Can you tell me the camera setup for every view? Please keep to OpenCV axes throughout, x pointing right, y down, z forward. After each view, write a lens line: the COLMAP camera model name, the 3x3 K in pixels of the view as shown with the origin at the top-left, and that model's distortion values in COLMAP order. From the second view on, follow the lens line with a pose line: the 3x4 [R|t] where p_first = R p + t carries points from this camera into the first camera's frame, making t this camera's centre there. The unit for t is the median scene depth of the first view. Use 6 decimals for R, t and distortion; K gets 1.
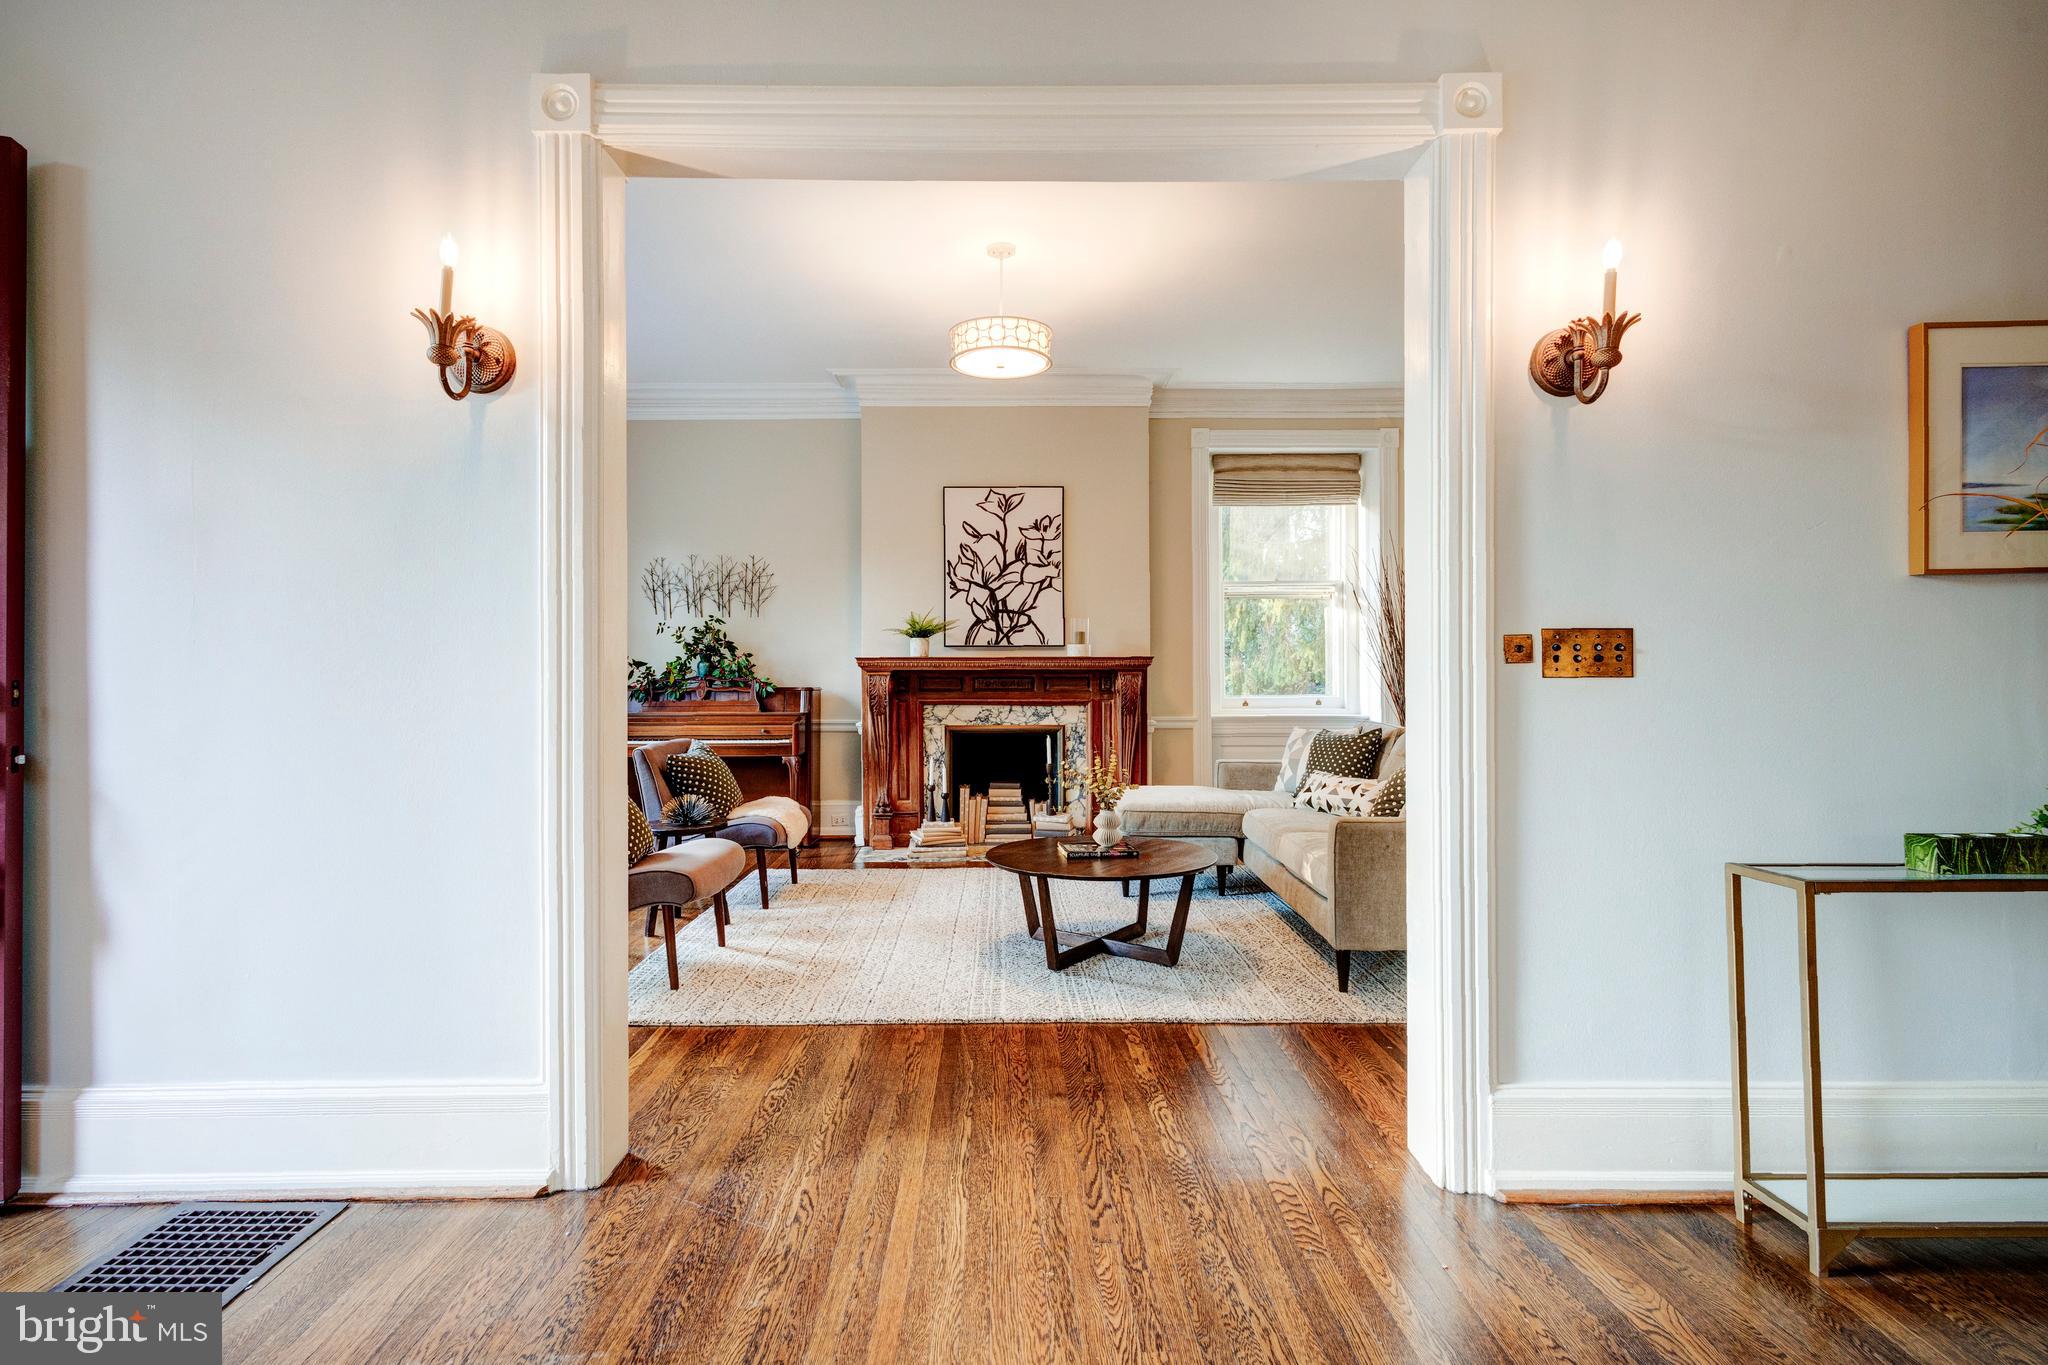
lens RADIAL K [[979.6, 0, 1017.4], [0, 979.6, 677.0], [0, 0, 1]] dist [0.011441, -0.000271]
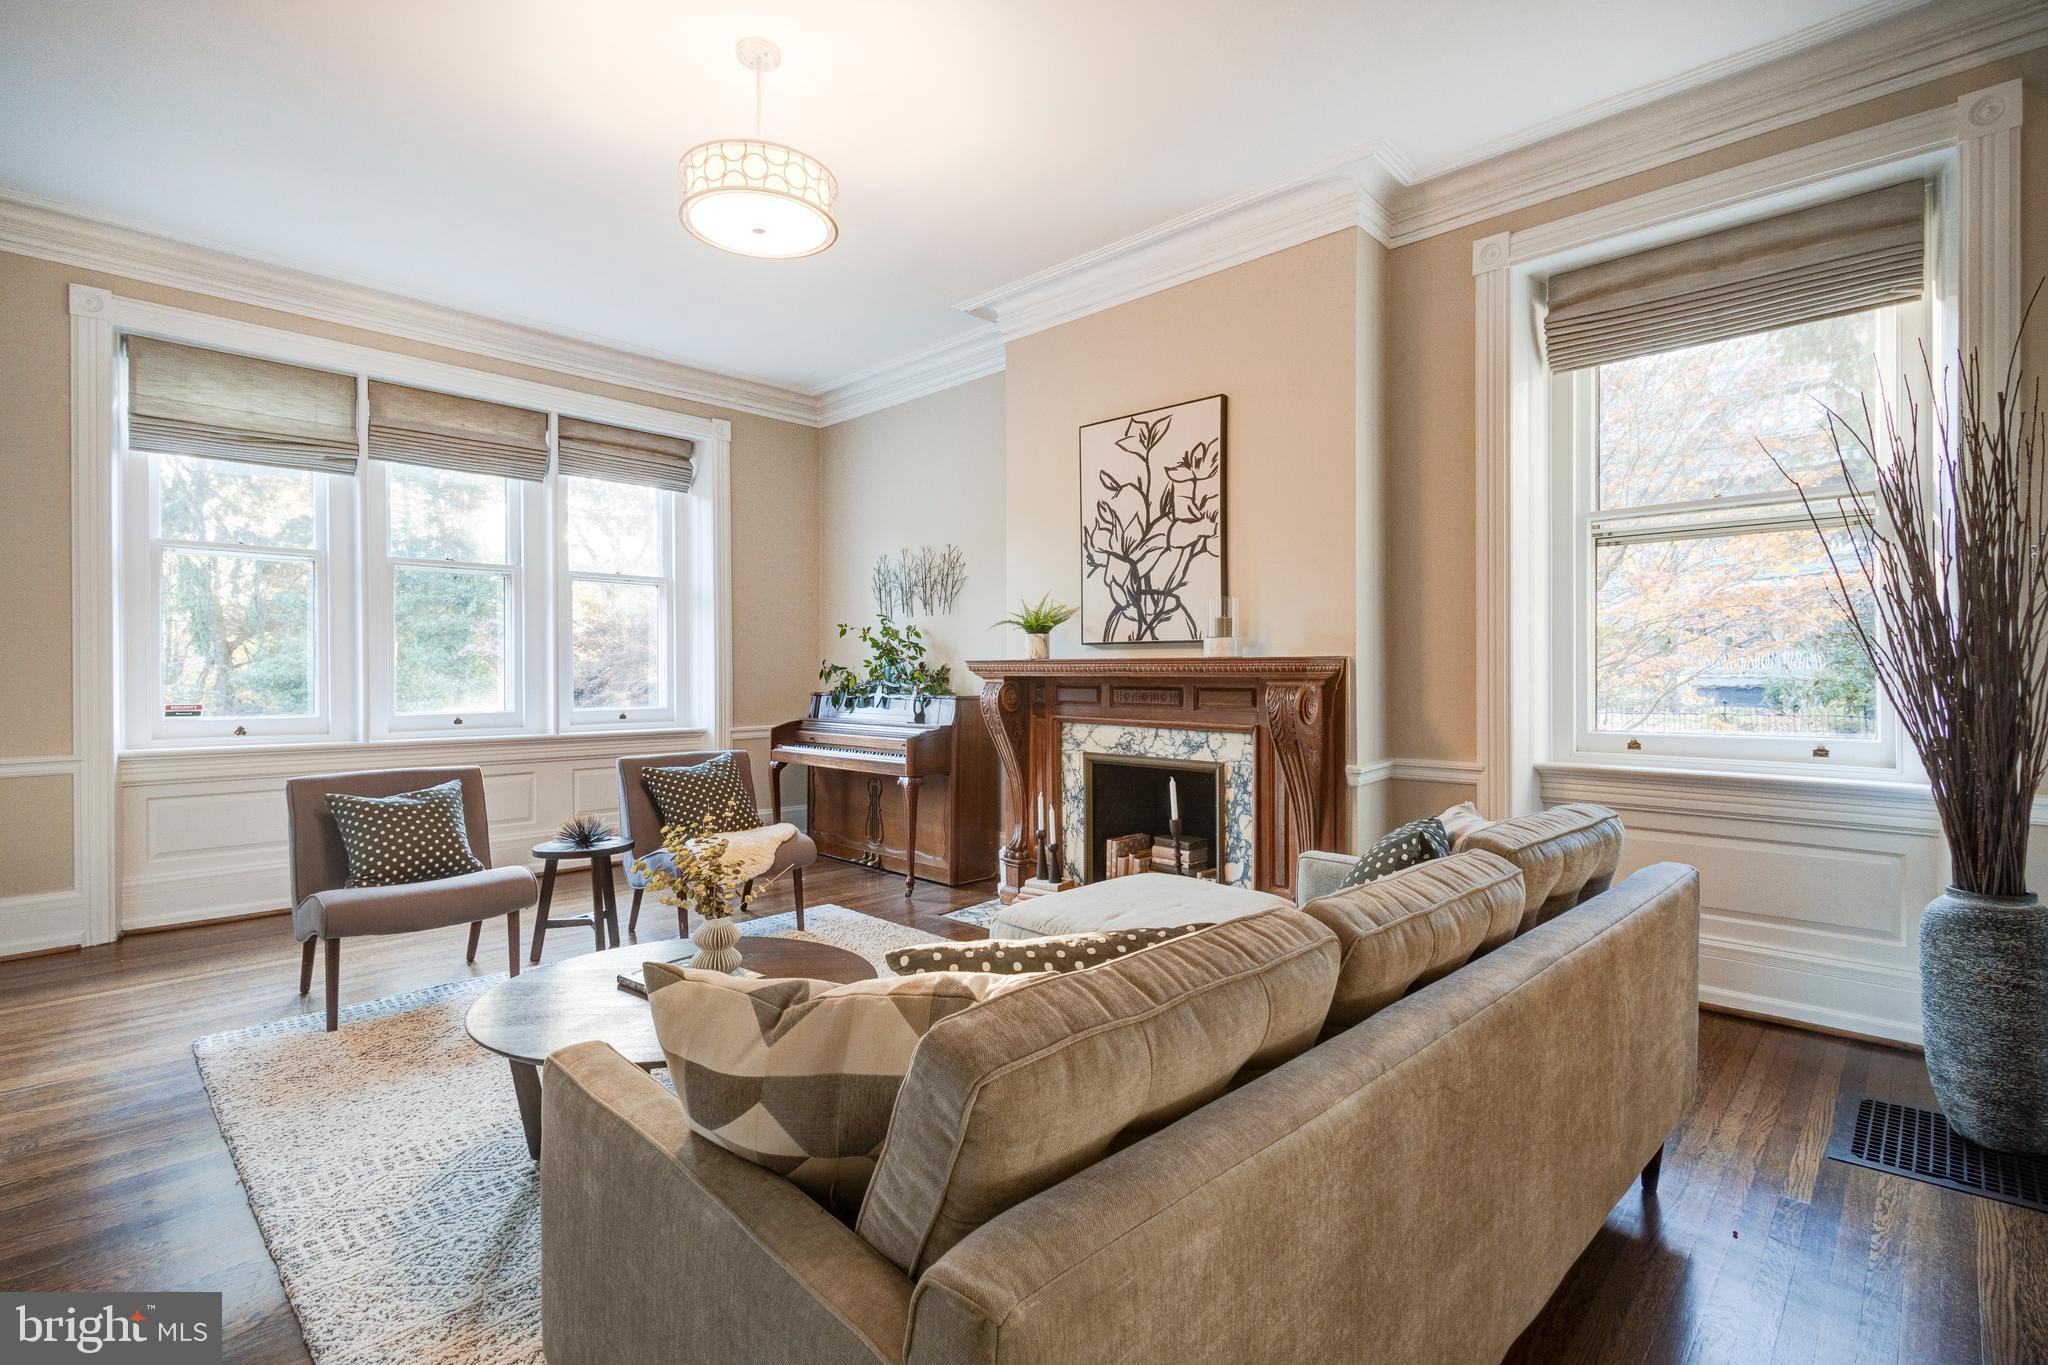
lens RADIAL K [[985.3, 0, 974.8], [0, 985.3, 672.9], [0, 0, 1]] dist [-0.000356, -0.000066]
pose [[0.688976, 0.003814, -0.724774, 0.406293], [-0.004179, 0.999990, 0.001290, -0.010377], [0.724772, 0.002140, 0.688986, 0.433475]]
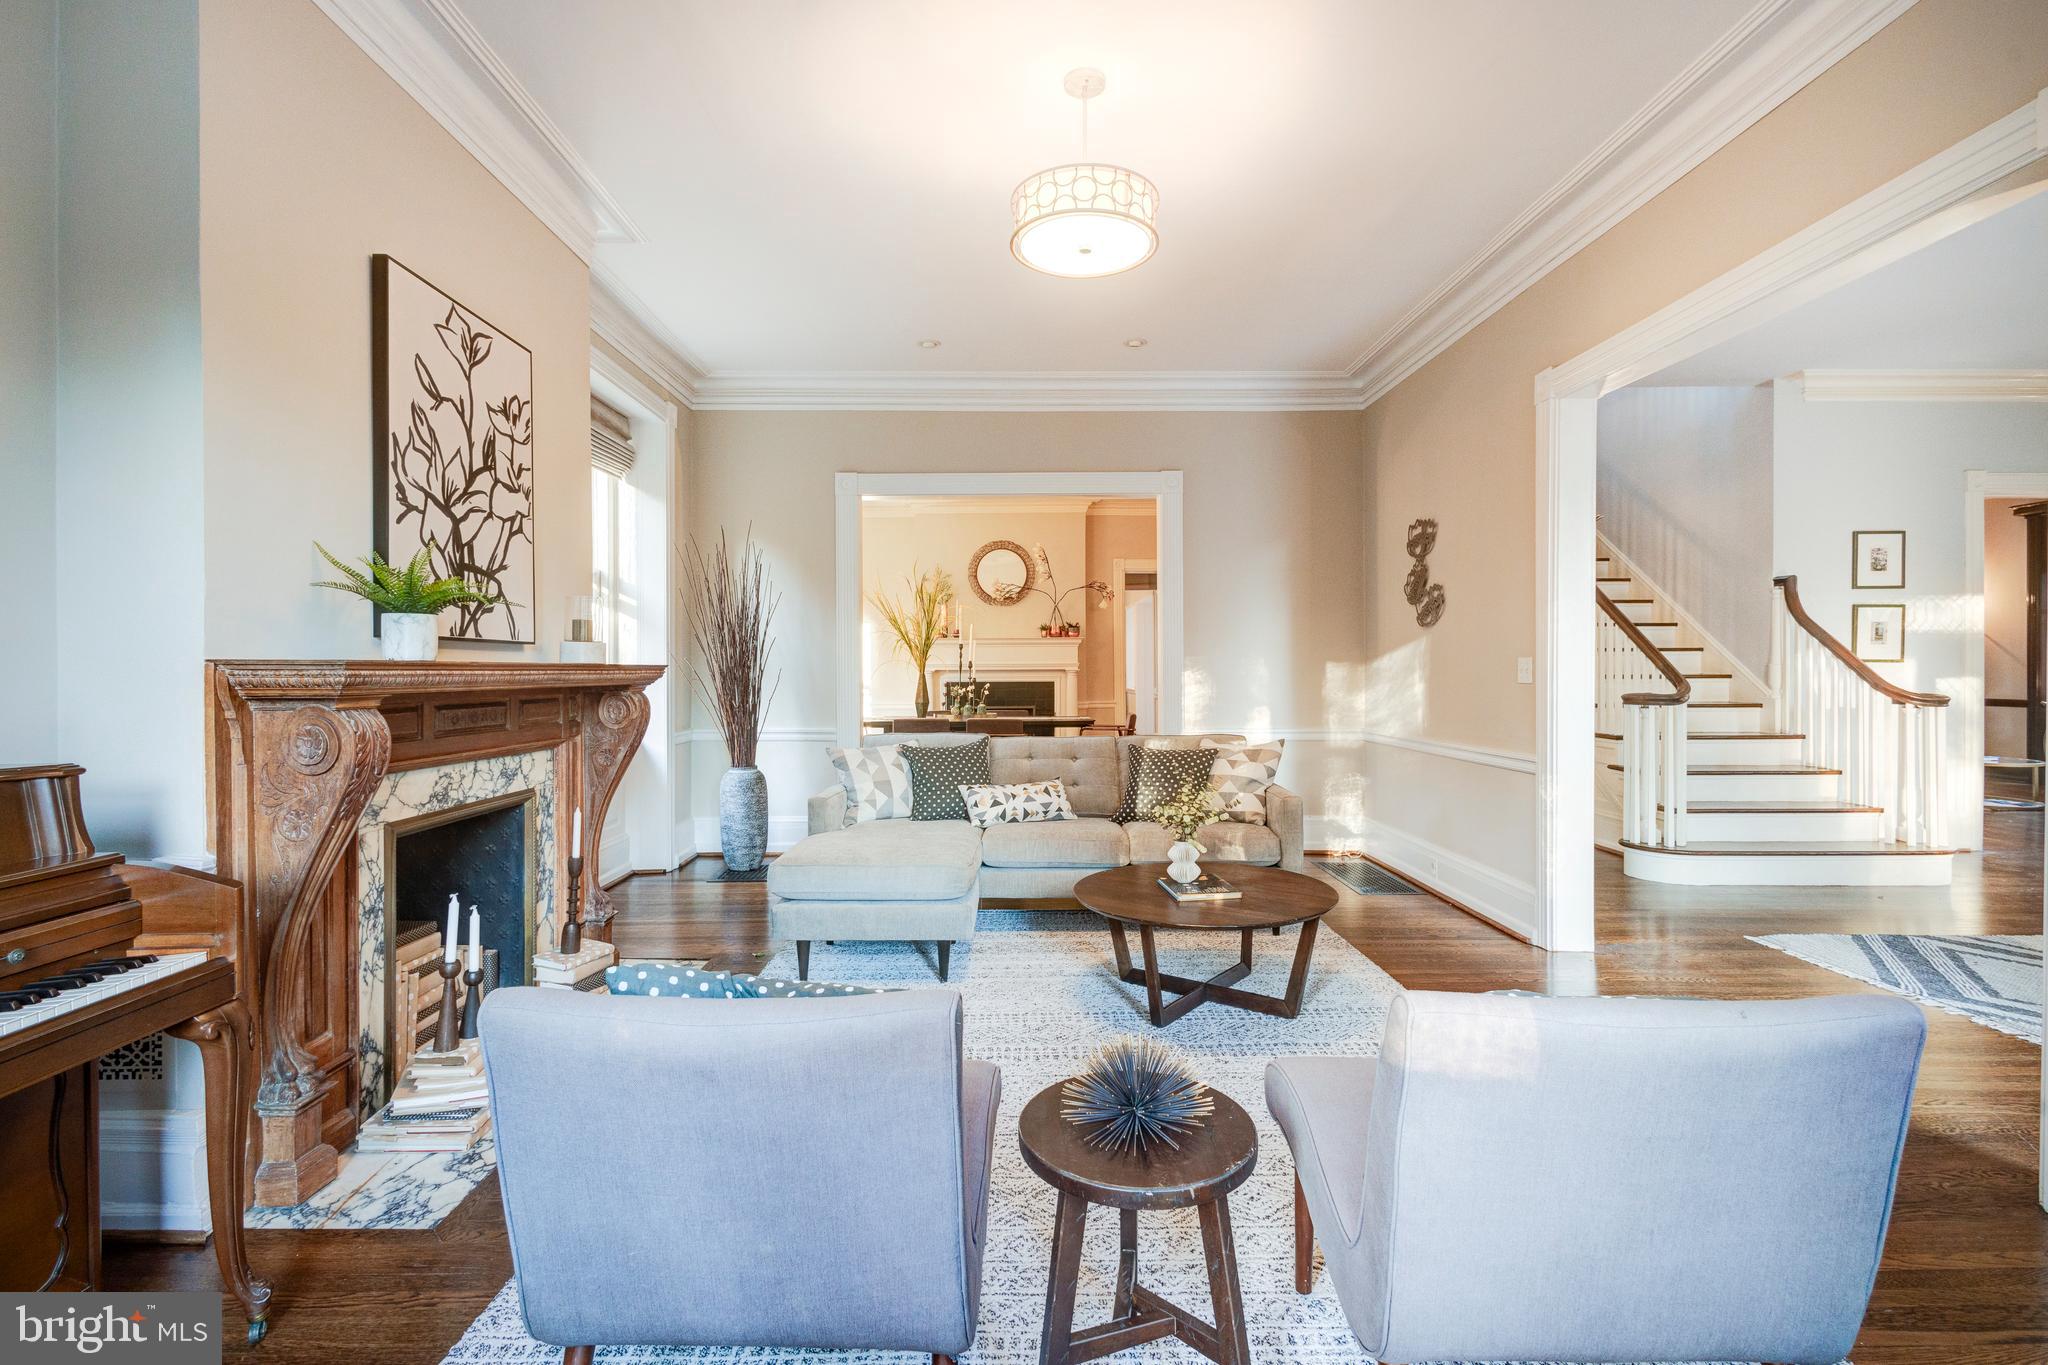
lens RADIAL K [[943.7, 0, 1030.8], [0, 943.7, 678.4], [0, 0, 1]] dist [0.002859, 0.000118]
pose [[-0.019882, -0.006205, 0.999783, -0.486174], [0.011364, 0.999915, 0.006432, -0.012311], [-0.999738, 0.011489, -0.019810, 0.733271]]
